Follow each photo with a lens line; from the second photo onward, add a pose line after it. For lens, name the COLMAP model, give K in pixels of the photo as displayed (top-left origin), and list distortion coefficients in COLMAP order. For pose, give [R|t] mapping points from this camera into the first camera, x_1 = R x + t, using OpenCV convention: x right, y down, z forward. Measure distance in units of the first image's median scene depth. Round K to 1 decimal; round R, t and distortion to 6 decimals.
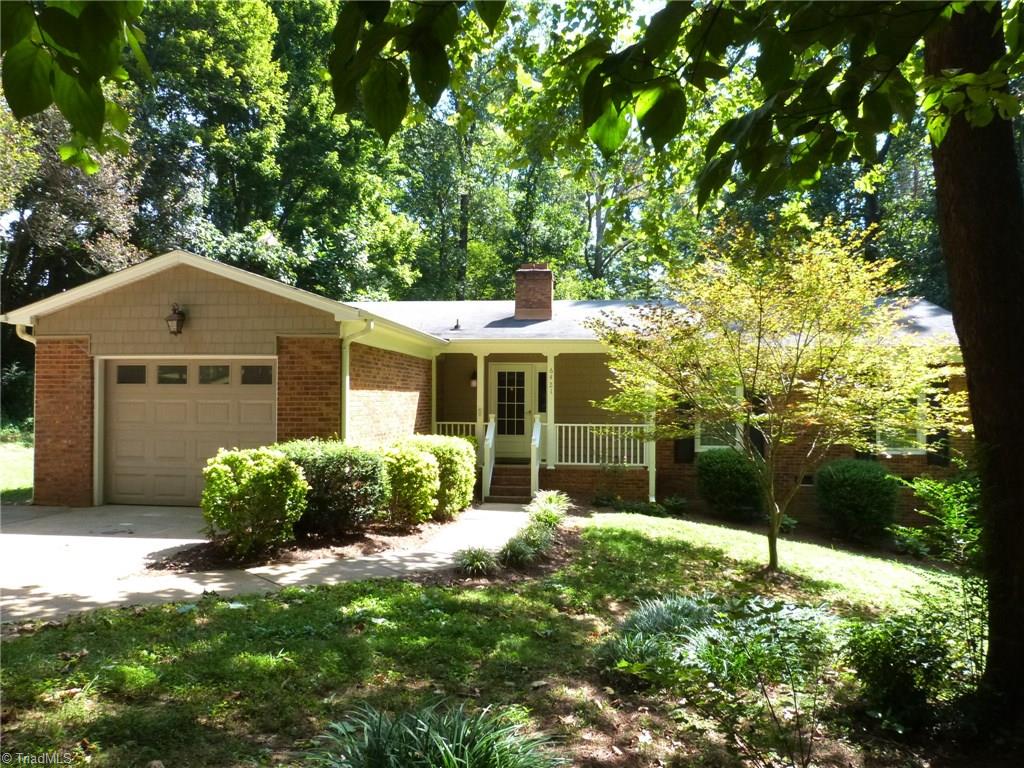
lens RADIAL K [[764.7, 0, 510.9], [0, 764.7, 387.0], [0, 0, 1]] dist [-0.039131, 0.028236]
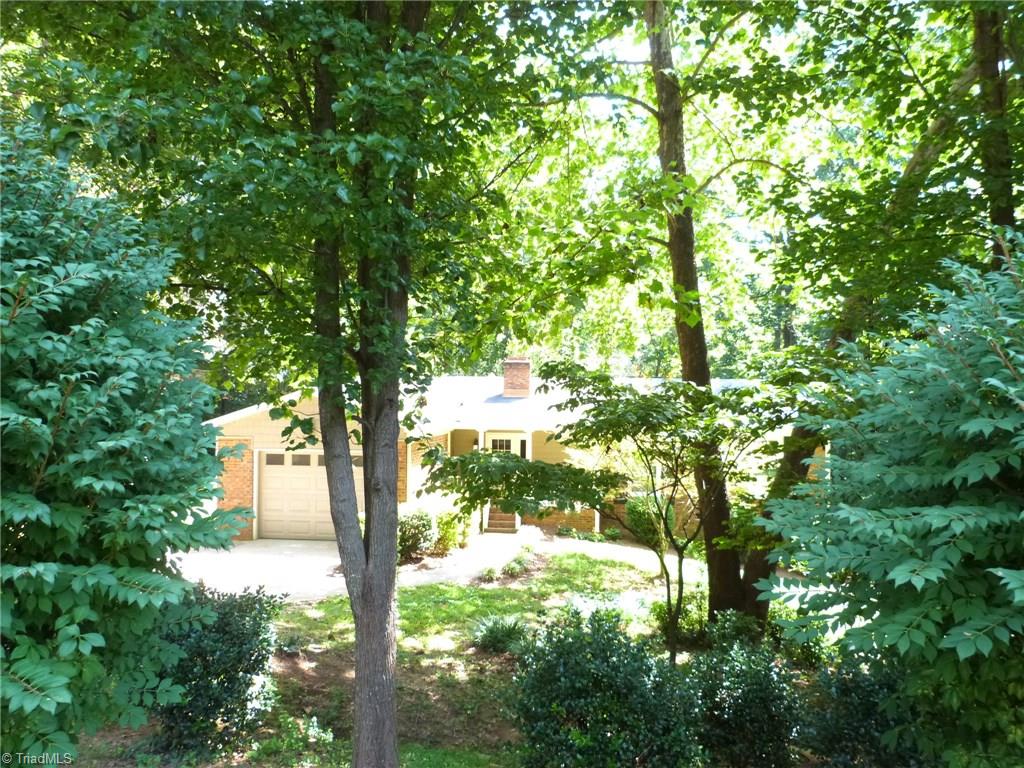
lens RADIAL K [[764.7, 0, 510.9], [0, 764.7, 387.0], [0, 0, 1]] dist [-0.039131, 0.028236]
pose [[0.999501, 0.002967, 0.031454, -0.040785], [-0.002558, 0.999912, -0.013031, -0.148224], [-0.031490, 0.012944, 0.999420, -0.646274]]
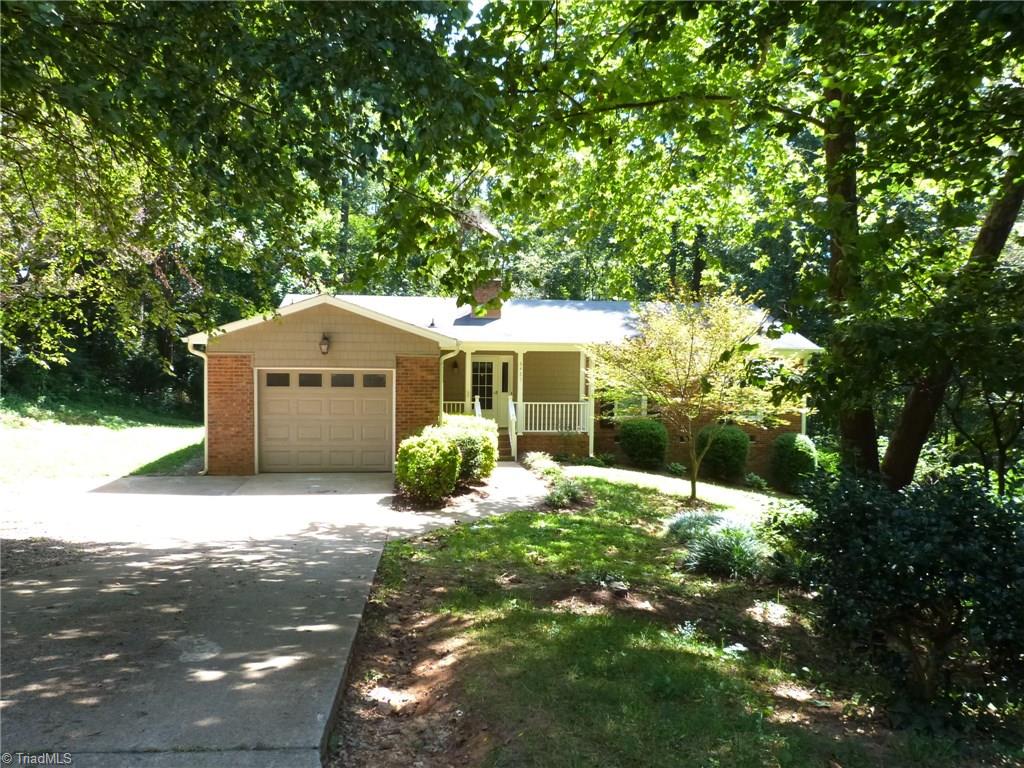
lens RADIAL K [[764.7, 0, 510.9], [0, 764.7, 387.0], [0, 0, 1]] dist [-0.039131, 0.028236]
pose [[0.968070, -0.004728, 0.250636, -0.423526], [-0.012618, 0.997636, 0.067555, -0.099597], [-0.250362, -0.068560, 0.965722, -0.439536]]
